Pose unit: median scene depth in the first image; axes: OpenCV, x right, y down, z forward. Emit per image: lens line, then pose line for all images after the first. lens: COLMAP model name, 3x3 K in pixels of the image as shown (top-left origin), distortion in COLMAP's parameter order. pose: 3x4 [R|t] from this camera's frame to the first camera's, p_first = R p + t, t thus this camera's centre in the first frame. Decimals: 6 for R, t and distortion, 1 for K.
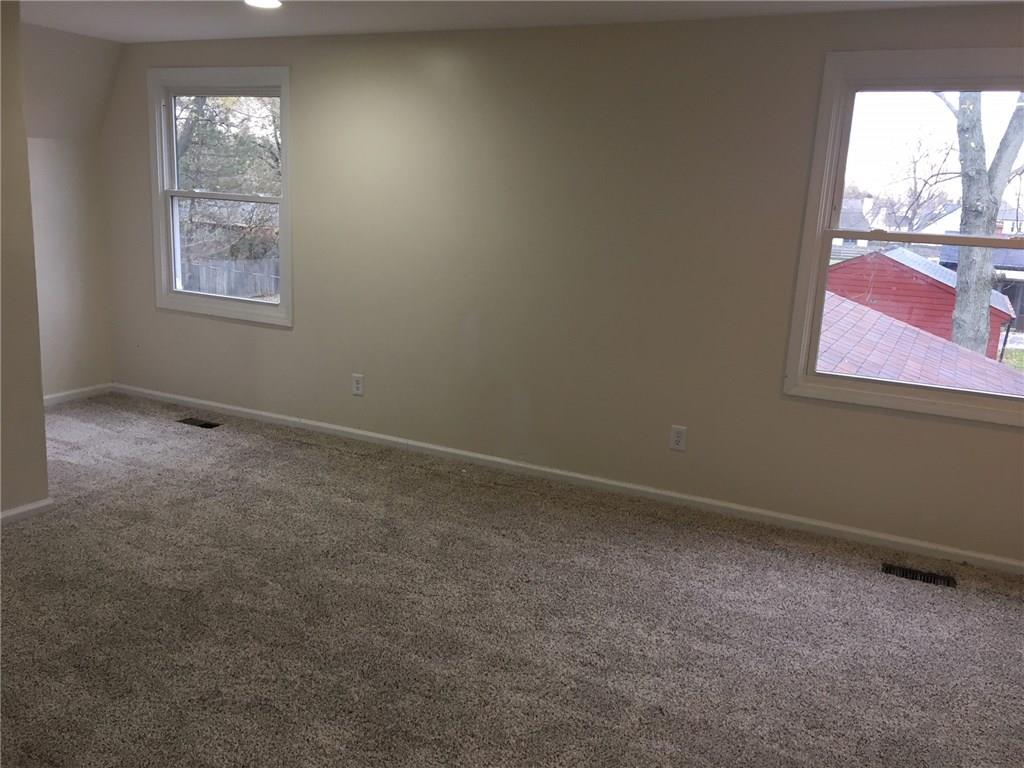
lens RADIAL K [[870.0, 0, 512.0], [0, 870.0, 384.7], [0, 0, 1]] dist [0.092709, -0.118147]
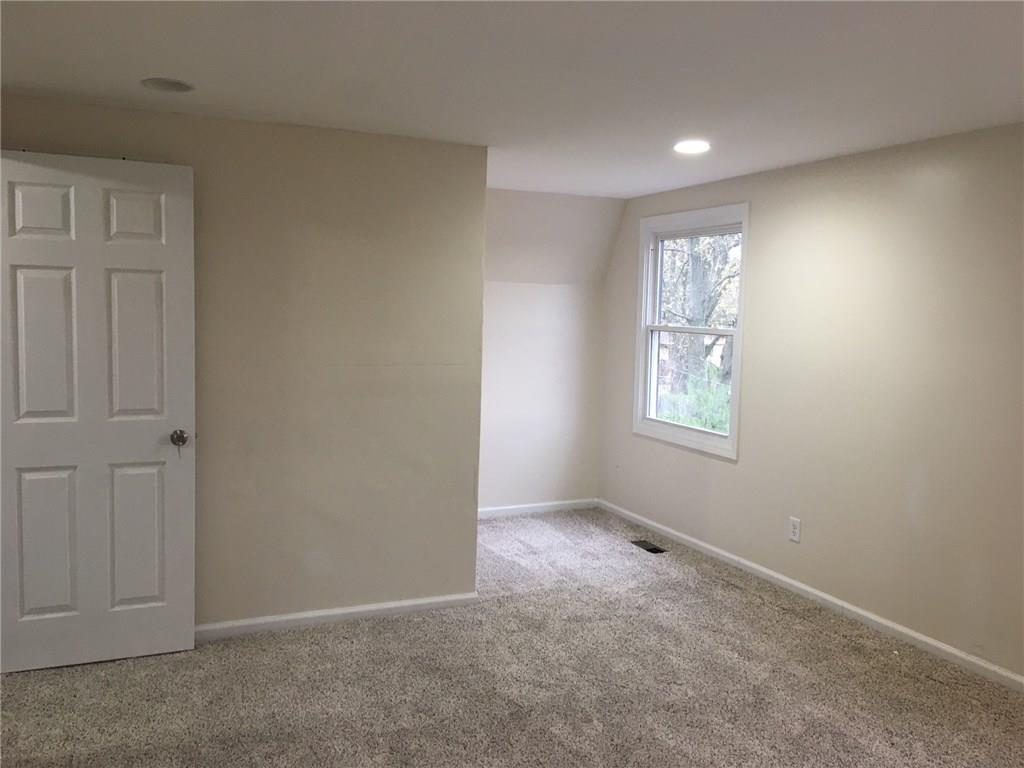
lens RADIAL K [[870.0, 0, 510.9], [0, 870.0, 382.6], [0, 0, 1]] dist [0.092709, -0.118147]
pose [[0.786011, 0.027625, -0.617594, 0.160385], [-0.120023, 0.986812, -0.108614, -0.016933], [0.606449, 0.159497, 0.778961, 0.088245]]
